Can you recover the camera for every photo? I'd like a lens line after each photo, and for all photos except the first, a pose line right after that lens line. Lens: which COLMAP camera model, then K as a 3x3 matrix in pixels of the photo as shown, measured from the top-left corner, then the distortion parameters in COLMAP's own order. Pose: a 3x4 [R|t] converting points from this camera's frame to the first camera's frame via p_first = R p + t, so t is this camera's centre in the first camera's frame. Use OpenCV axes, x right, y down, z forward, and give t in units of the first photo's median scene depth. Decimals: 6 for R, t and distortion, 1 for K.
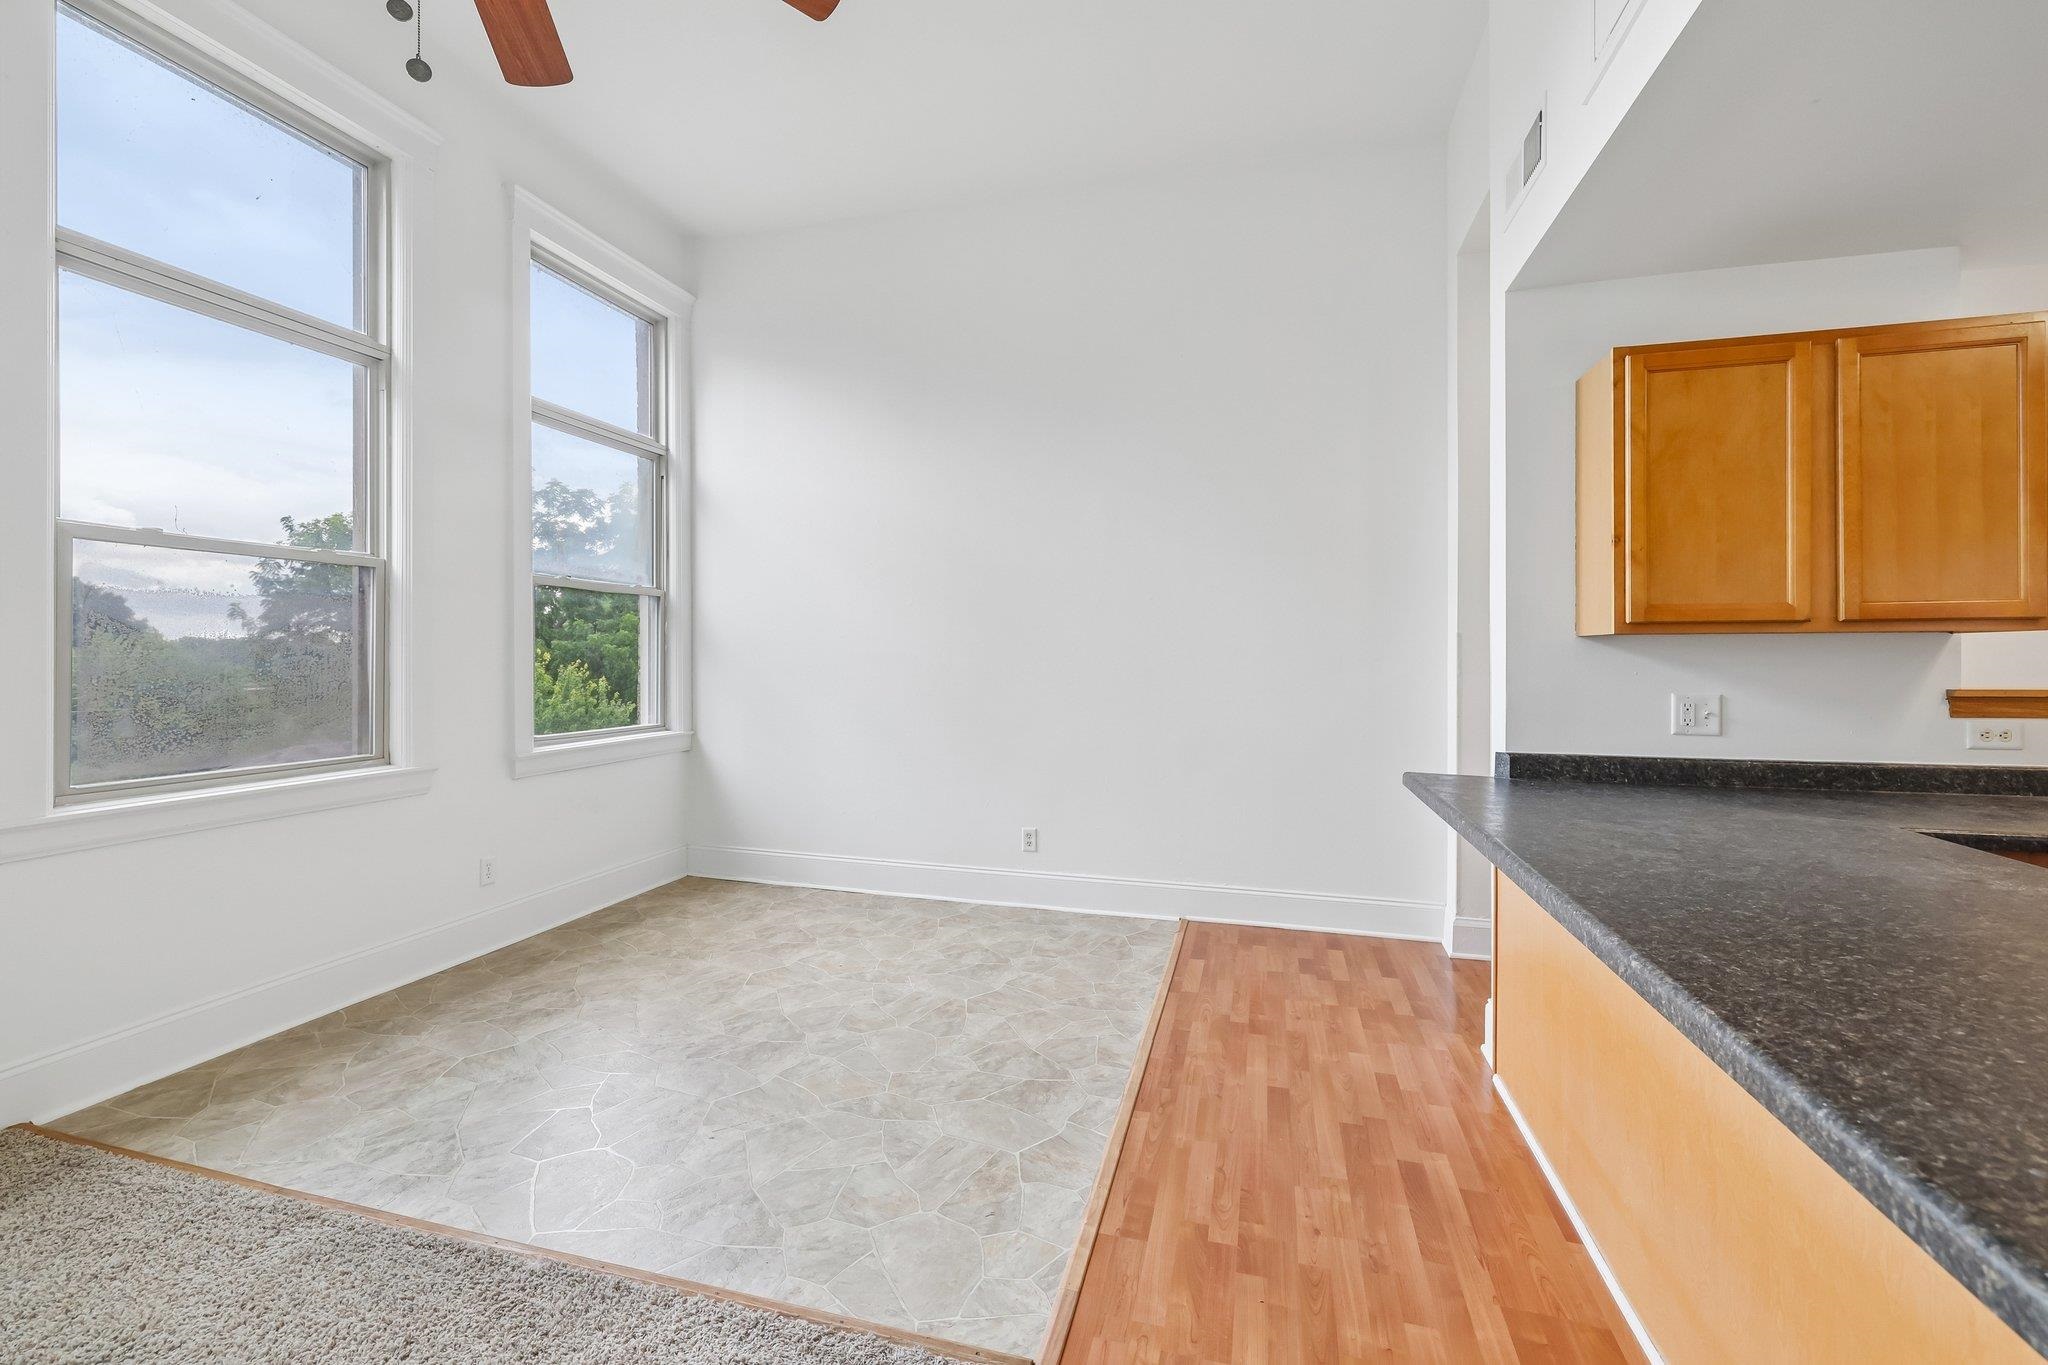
lens RADIAL K [[877.9, 0, 1015.3], [0, 877.9, 659.9], [0, 0, 1]] dist [0.000505, 0.000609]
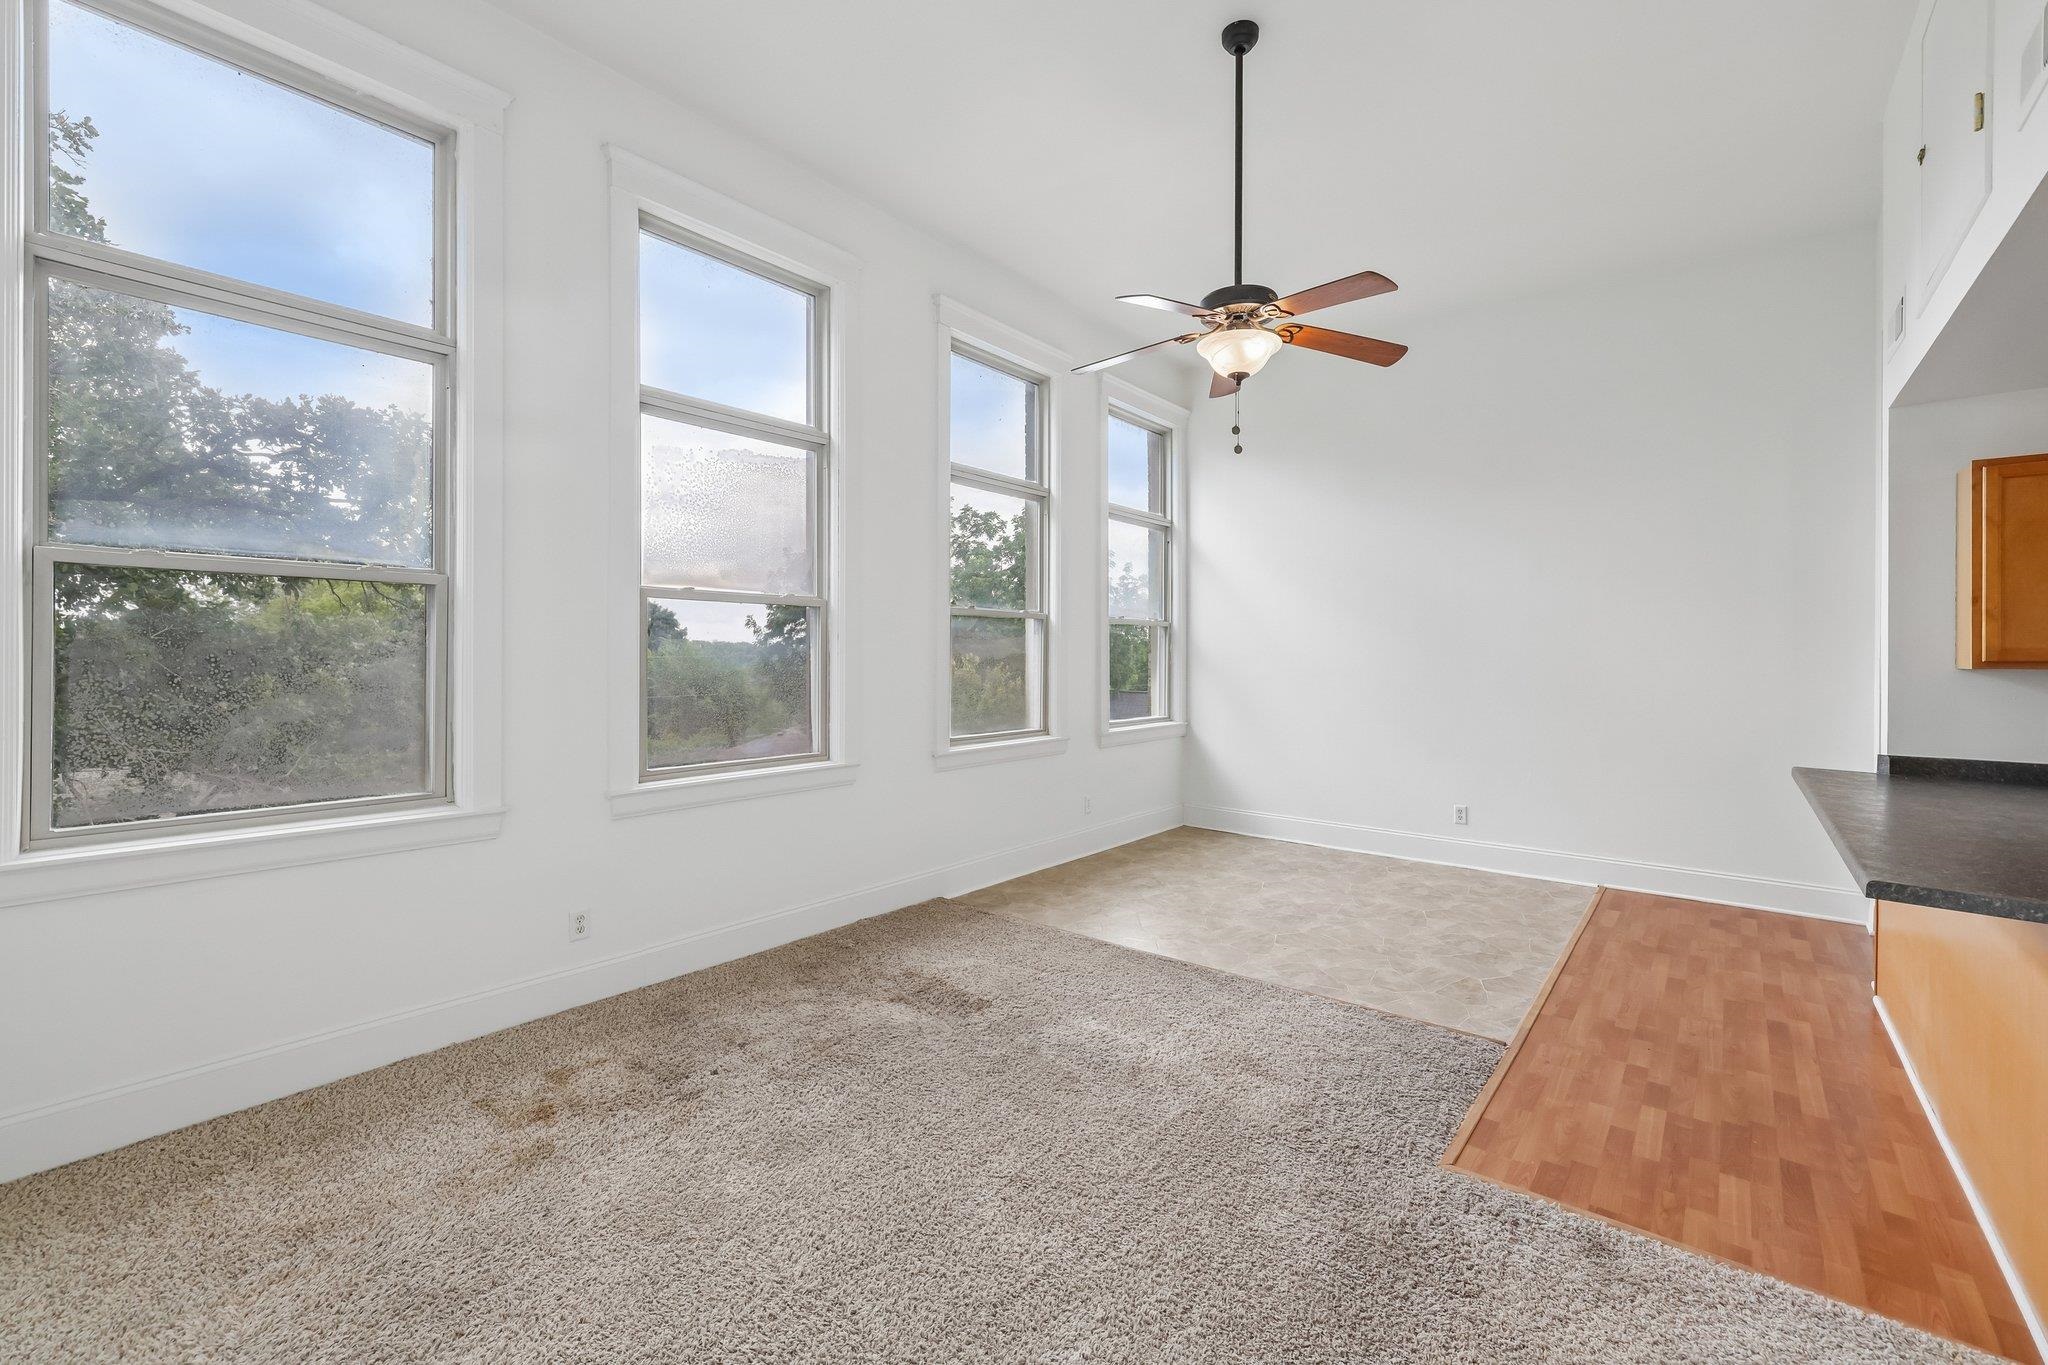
lens RADIAL K [[877.9, 0, 1015.3], [0, 877.9, 659.9], [0, 0, 1]] dist [0.000505, 0.000609]
pose [[0.919129, 0.004474, -0.393932, -0.107267], [-0.004755, 0.999989, 0.000263, -0.026572], [0.393929, 0.001631, 0.919140, -0.607557]]
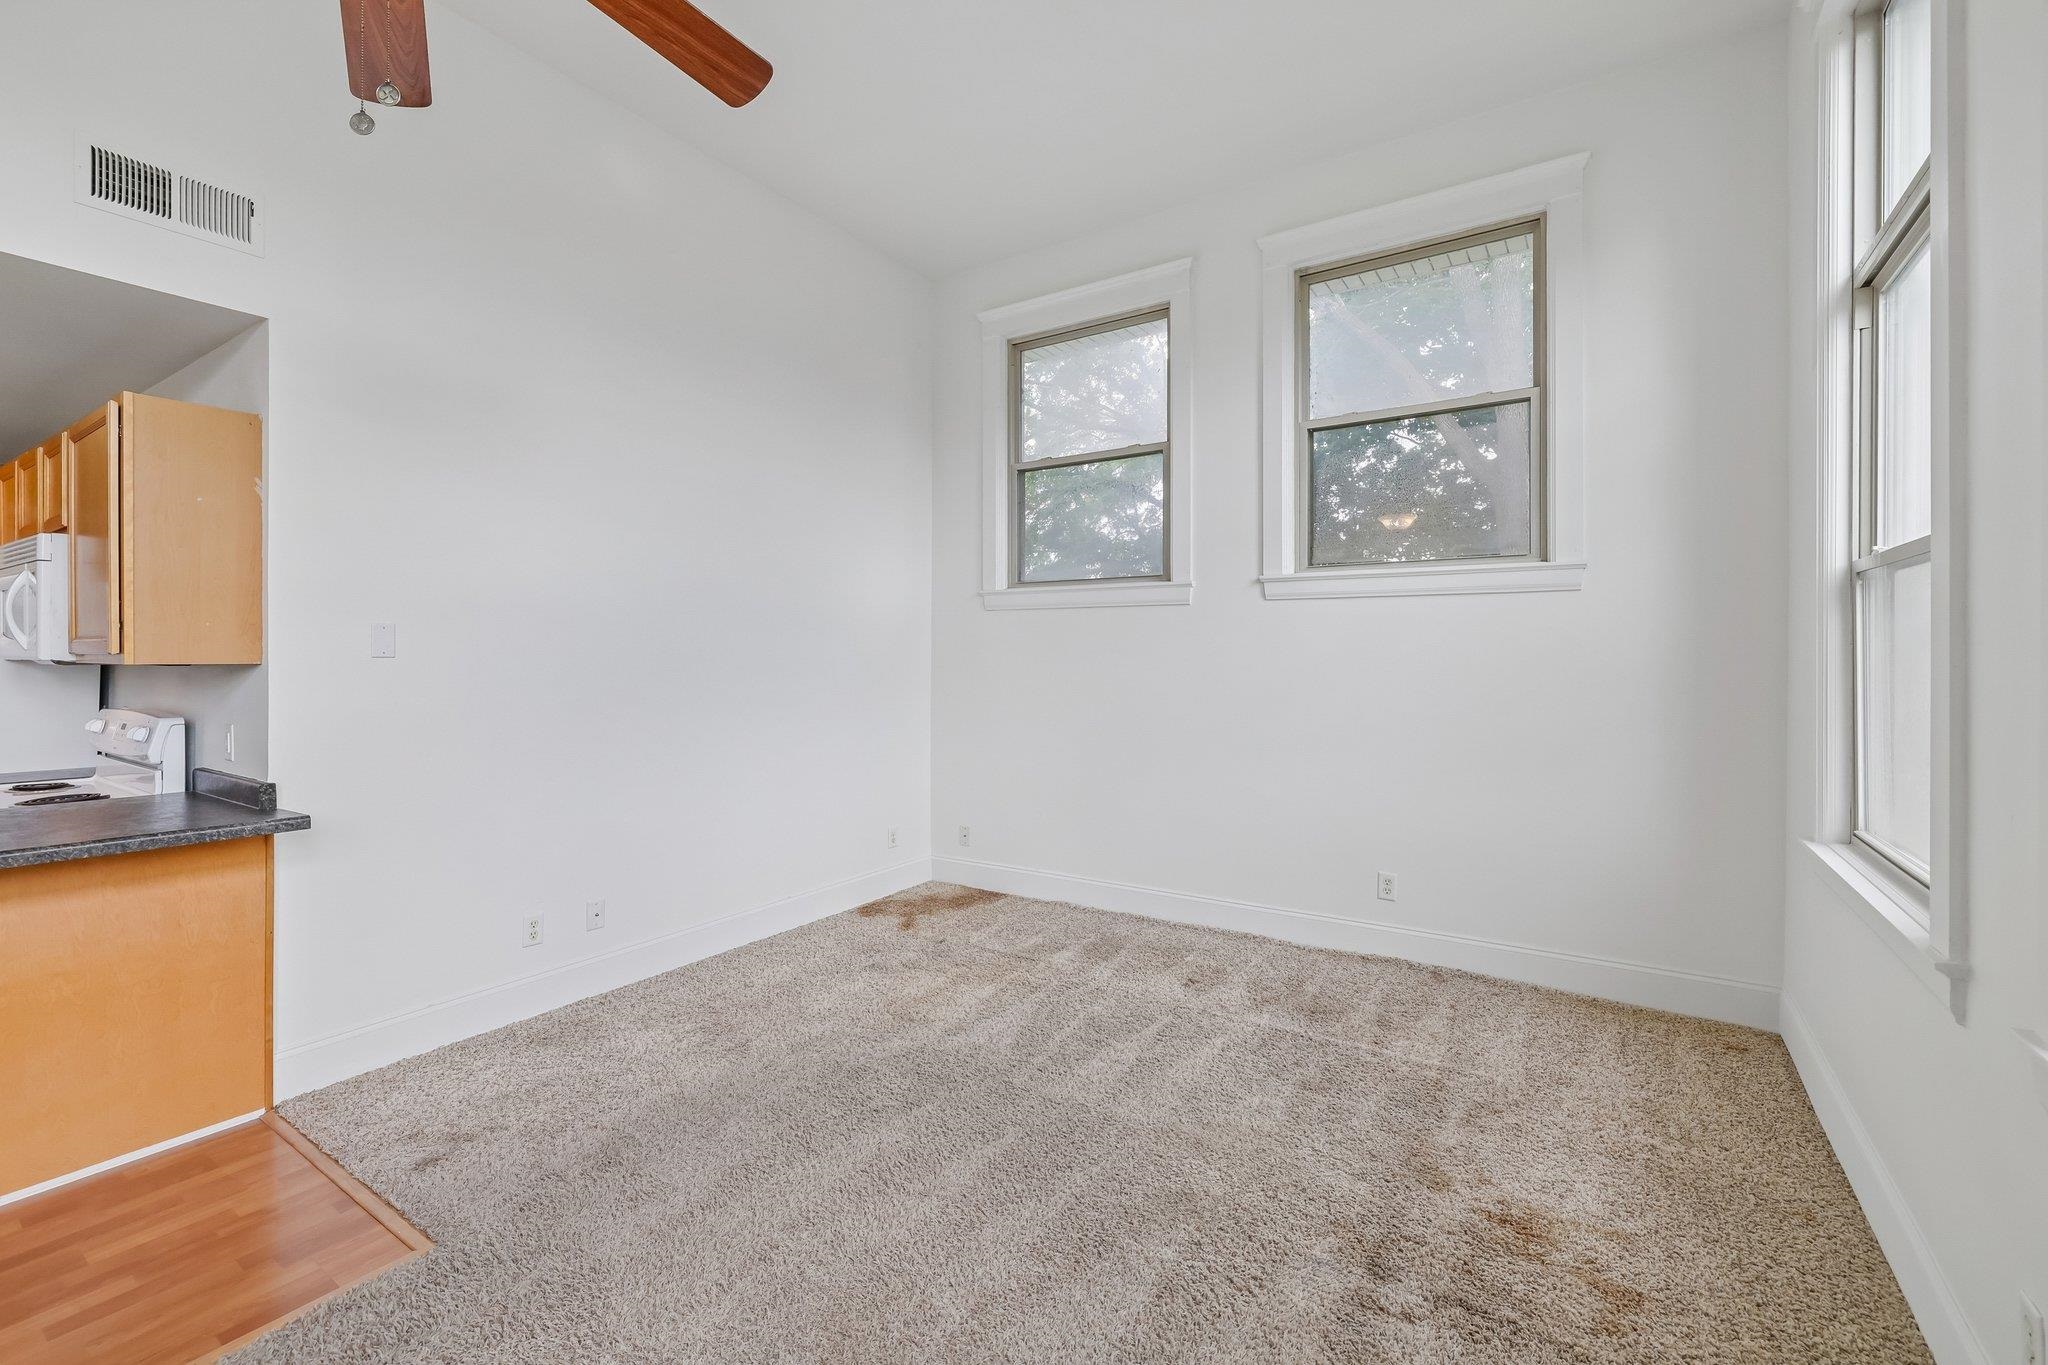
lens RADIAL K [[877.9, 0, 1015.3], [0, 877.9, 659.9], [0, 0, 1]] dist [0.000505, 0.000609]
pose [[-0.950522, -0.004217, 0.310628, -0.655347], [-0.002348, 0.999977, 0.006390, -0.031122], [-0.310647, 0.005344, -0.950510, 0.665502]]
